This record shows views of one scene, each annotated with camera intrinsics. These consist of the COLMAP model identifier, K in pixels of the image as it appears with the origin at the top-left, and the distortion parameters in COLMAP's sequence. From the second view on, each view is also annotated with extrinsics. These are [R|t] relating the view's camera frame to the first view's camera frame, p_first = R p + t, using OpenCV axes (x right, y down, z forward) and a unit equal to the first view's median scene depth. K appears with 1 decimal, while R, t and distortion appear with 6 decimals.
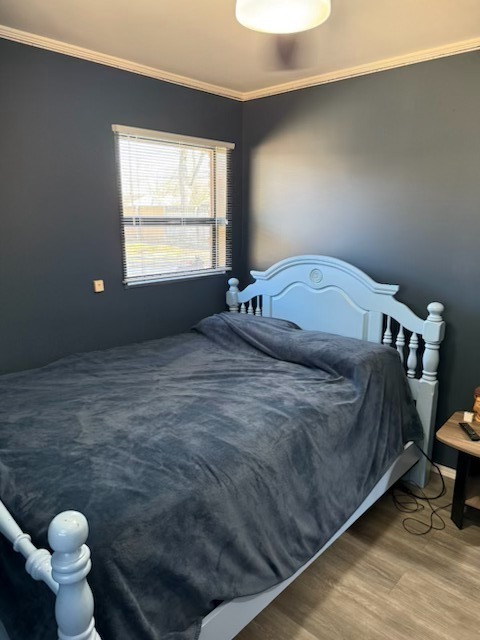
lens RADIAL K [[452.2, 0, 240.0], [0, 452.2, 319.6], [0, 0, 1]] dist [0.056535, -0.063427]
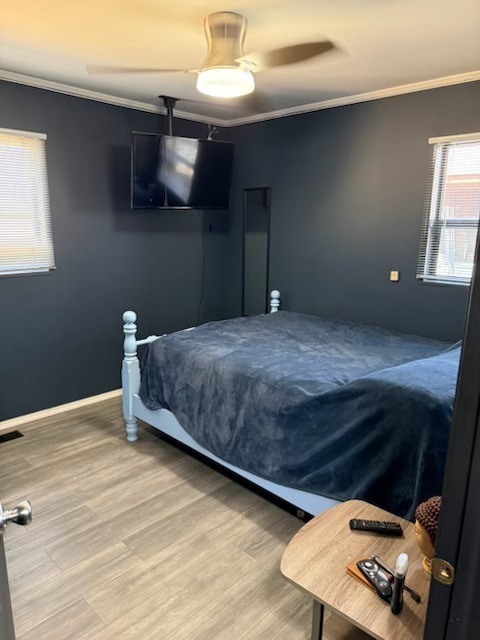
lens RADIAL K [[452.2, 0, 240.1], [0, 452.2, 321.4], [0, 0, 1]] dist [0.056535, -0.063427]
pose [[-0.015668, 0.221450, -0.975046, 1.270340], [-0.234383, 0.947182, 0.218888, -0.178889], [0.972018, 0.231963, 0.037063, 0.813211]]
